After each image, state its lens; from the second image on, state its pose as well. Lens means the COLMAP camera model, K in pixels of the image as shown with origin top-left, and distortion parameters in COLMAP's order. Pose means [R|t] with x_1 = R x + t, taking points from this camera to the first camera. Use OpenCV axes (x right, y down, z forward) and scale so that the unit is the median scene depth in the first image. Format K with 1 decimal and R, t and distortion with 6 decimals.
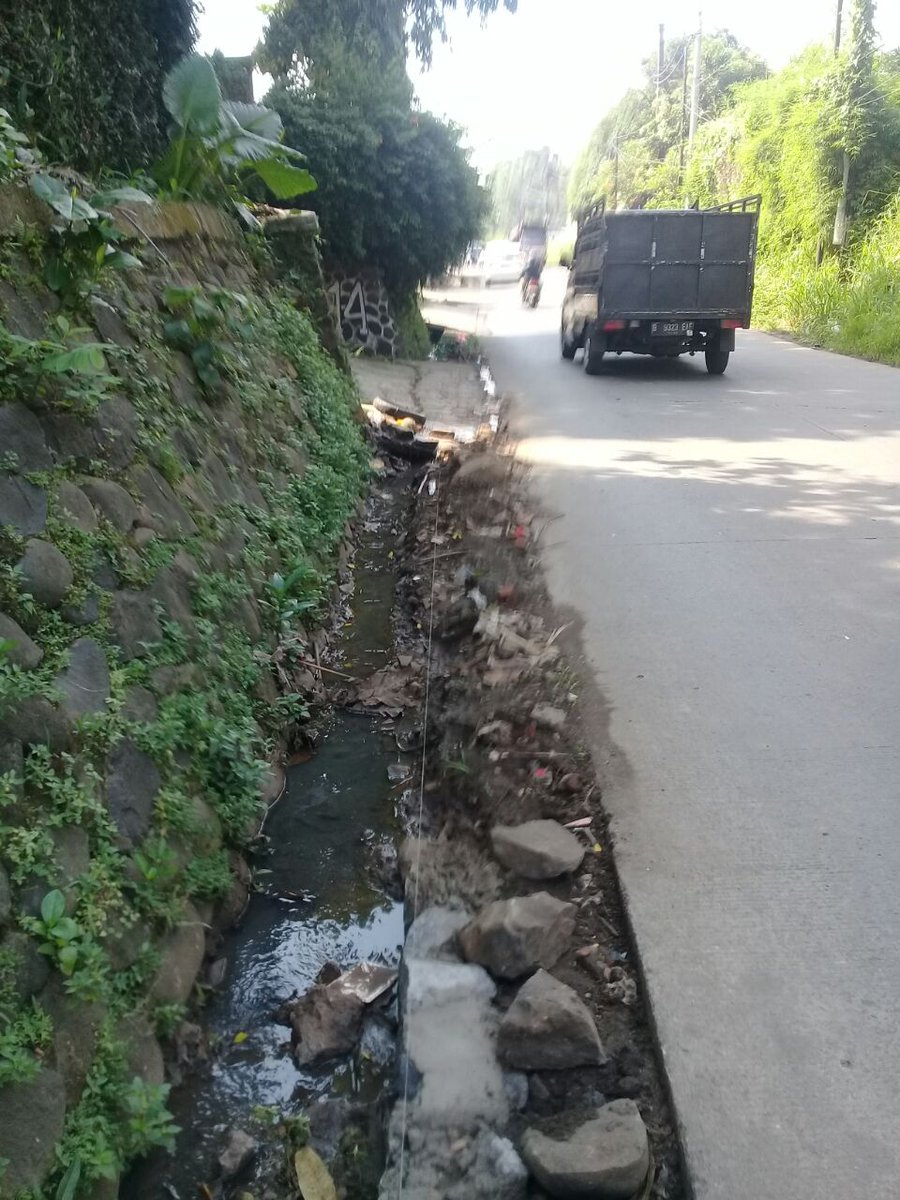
lens RADIAL K [[1090.8, 0, 450.7], [0, 1090.8, 582.5], [0, 0, 1]] dist [0.100717, -0.197244]
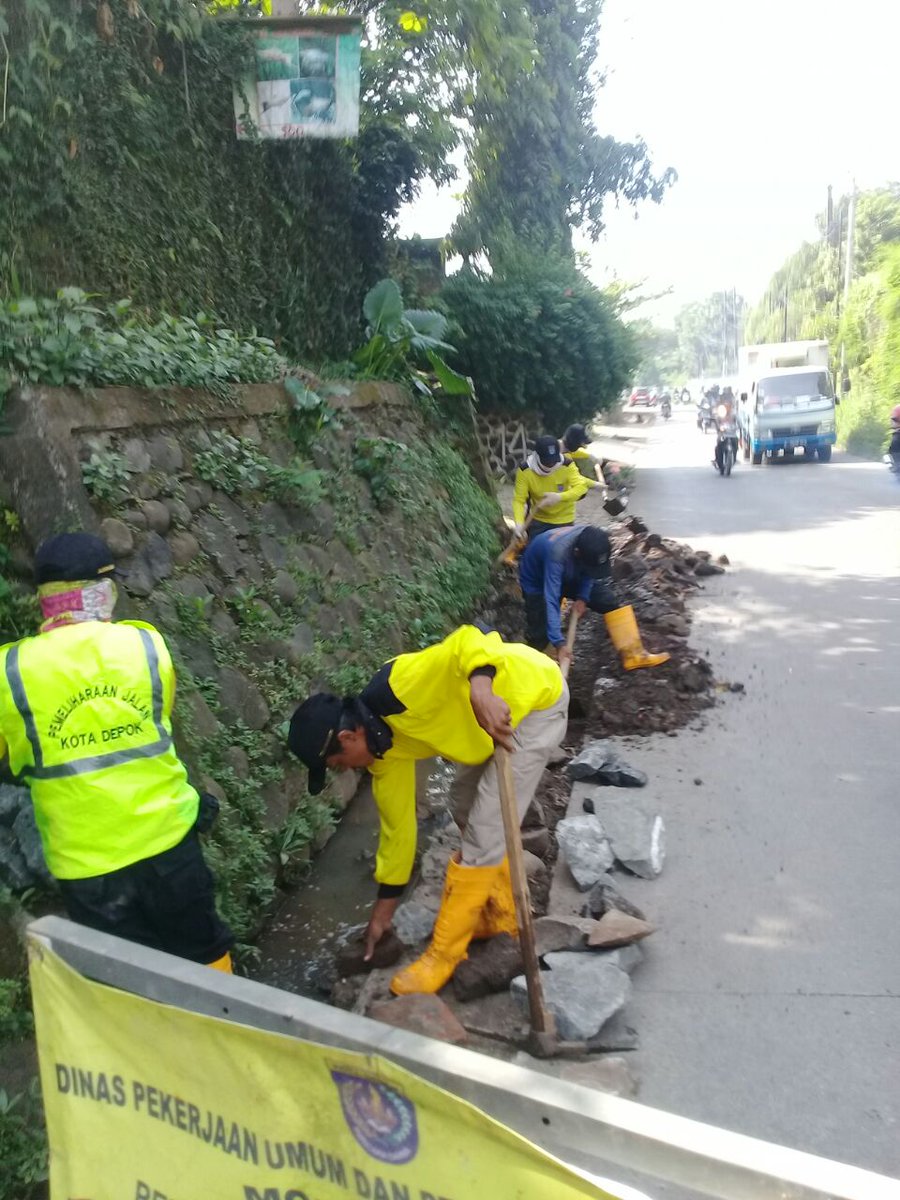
lens RADIAL K [[1055.0, 0, 450.0], [0, 1055.0, 600.0], [0, 0, 1]] dist [0.063158, -0.170009]
pose [[0.986282, 0.025083, -0.163153, 0.114794], [-0.040910, 0.994695, -0.094382, 0.092559], [0.159921, 0.099762, 0.982076, -0.403898]]
